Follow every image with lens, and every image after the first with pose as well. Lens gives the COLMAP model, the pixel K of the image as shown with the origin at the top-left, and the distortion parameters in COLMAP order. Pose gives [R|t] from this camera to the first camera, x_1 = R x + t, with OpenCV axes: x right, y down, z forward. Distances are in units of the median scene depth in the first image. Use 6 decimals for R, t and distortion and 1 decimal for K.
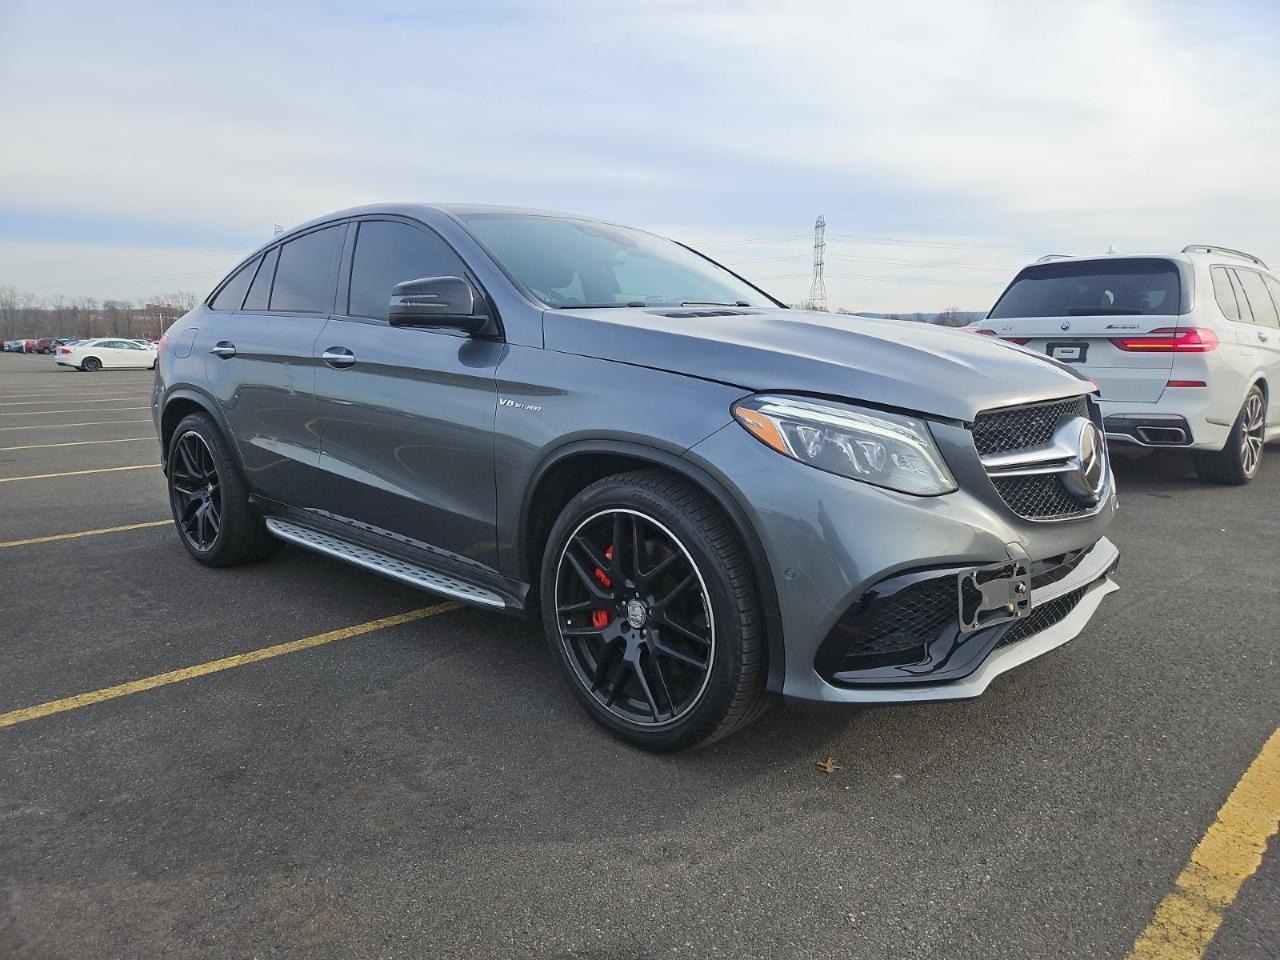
lens RADIAL K [[857.2, 0, 633.8], [0, 857.2, 485.3], [0, 0, 1]] dist [0.035625, -0.026427]
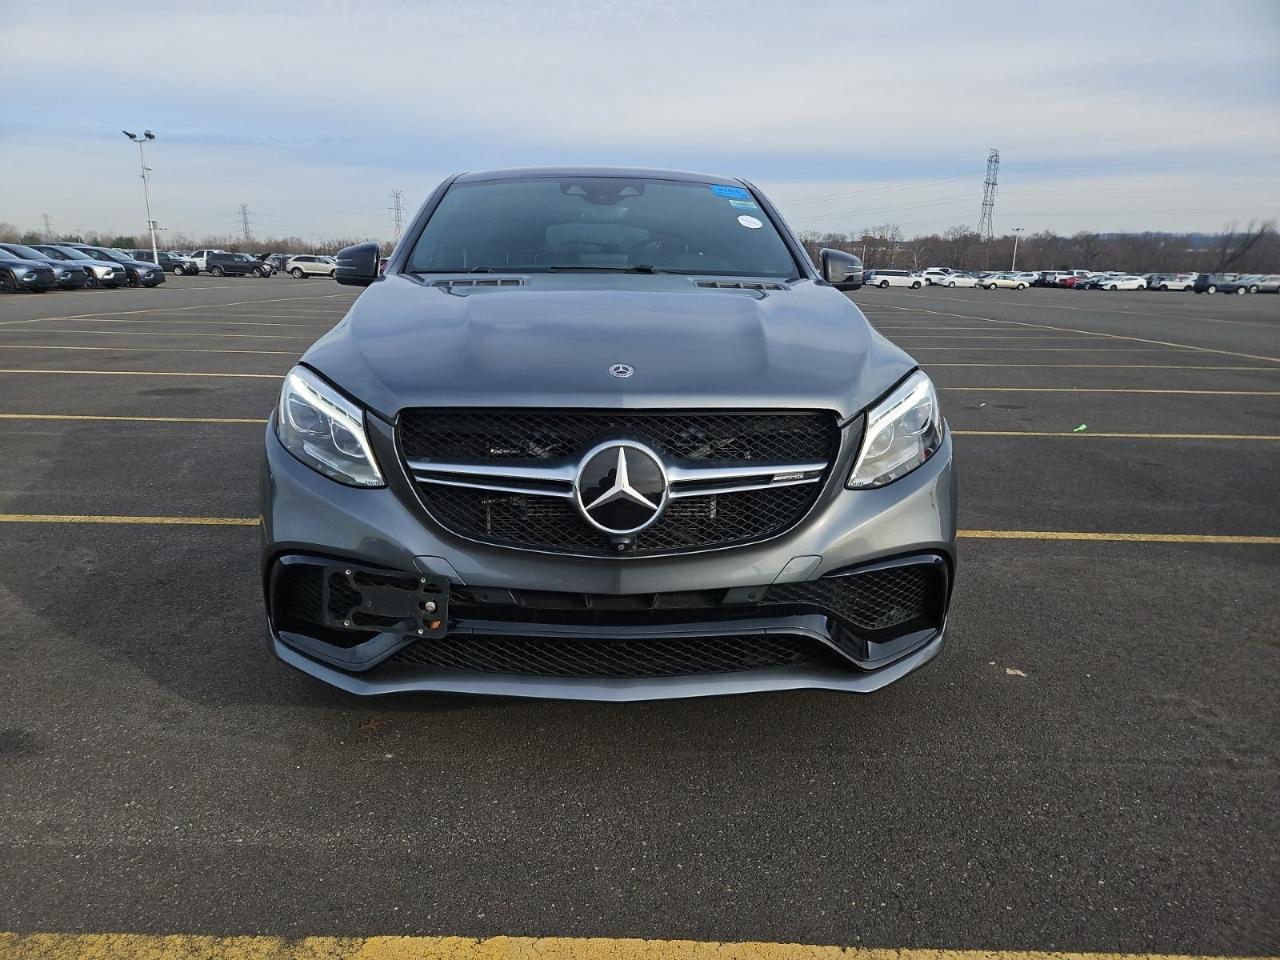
lens RADIAL K [[819.9, 0, 615.6], [0, 819.9, 520.3], [0, 0, 1]] dist [0.056394, -0.083220]
pose [[0.716398, 0.215439, -0.663596, 0.920875], [-0.137425, 0.976070, 0.168526, -0.114672], [0.684024, -0.029537, 0.728861, 0.406936]]
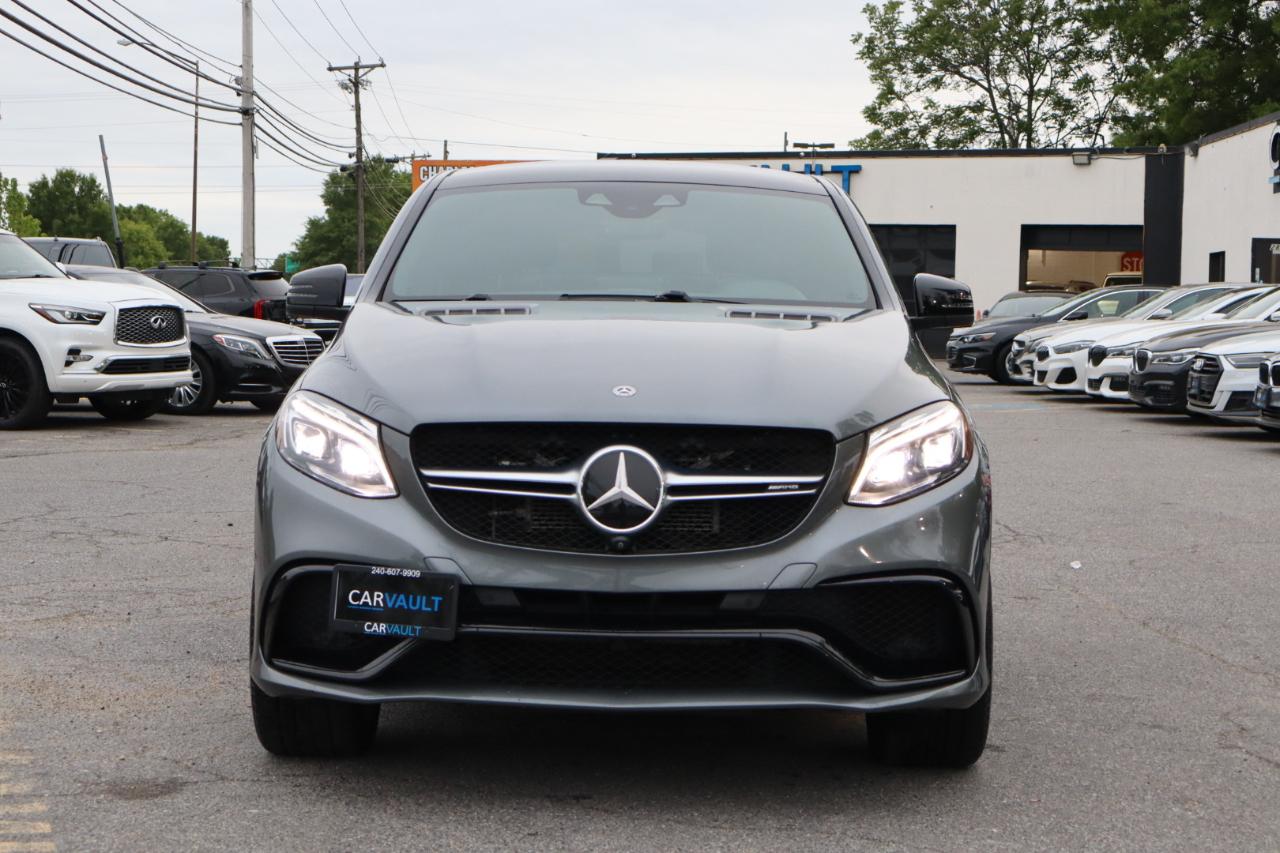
lens RADIAL K [[2161.5, 0, 640.0], [0, 2161.5, 426.5], [0, 0, 1]] dist [0.118586, -1.265239]
pose [[0.685386, 0.056970, -0.725948, 1.862423], [-0.144066, 0.987838, -0.058494, 0.025108], [0.713787, 0.144675, 0.685257, -0.399390]]
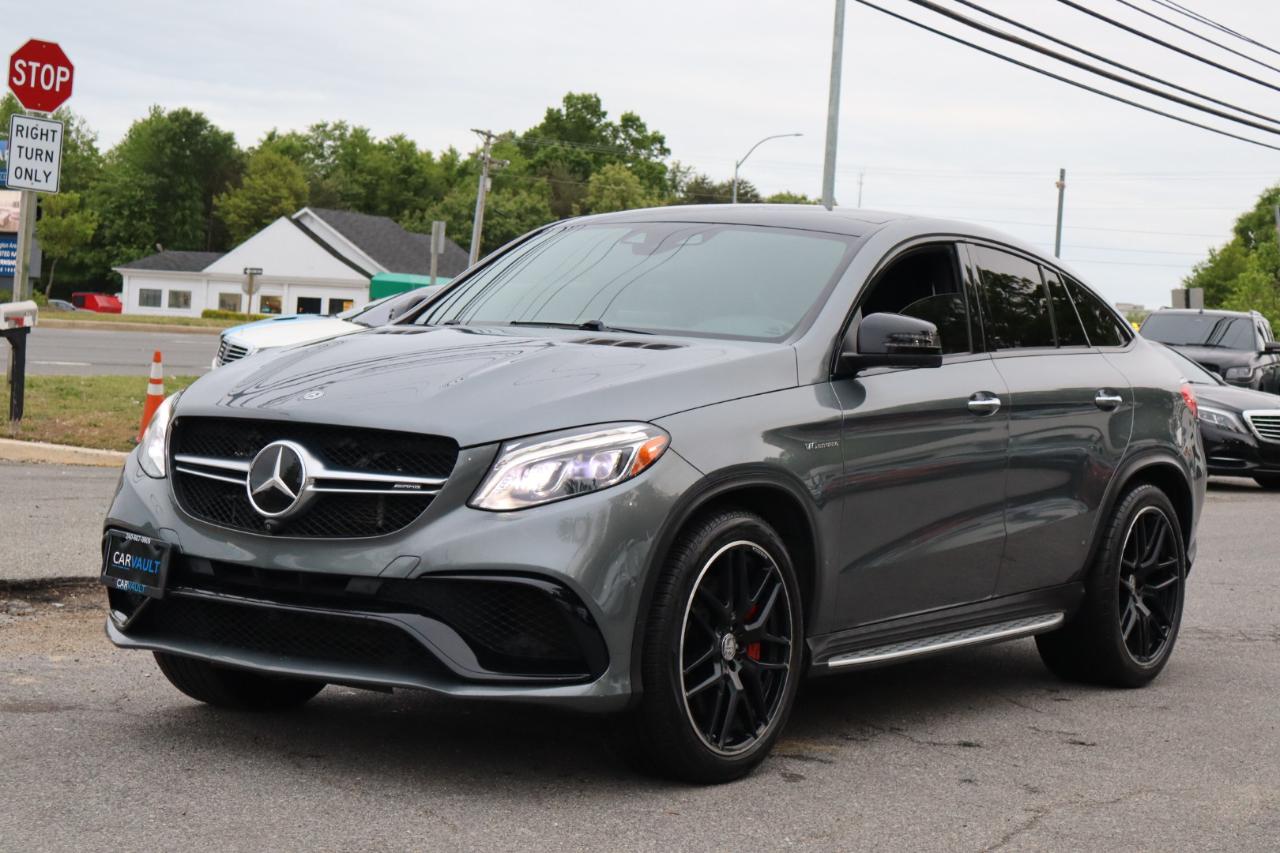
lens RADIAL K [[2201.8, 0, 556.9], [0, 2201.8, 429.0], [0, 0, 1]] dist [0.037262, 0.165362]
pose [[0.187659, 0.051920, -0.980861, 2.706331], [-0.212176, 0.977168, 0.011130, -0.163236], [0.959044, 0.206027, 0.194390, 0.727402]]
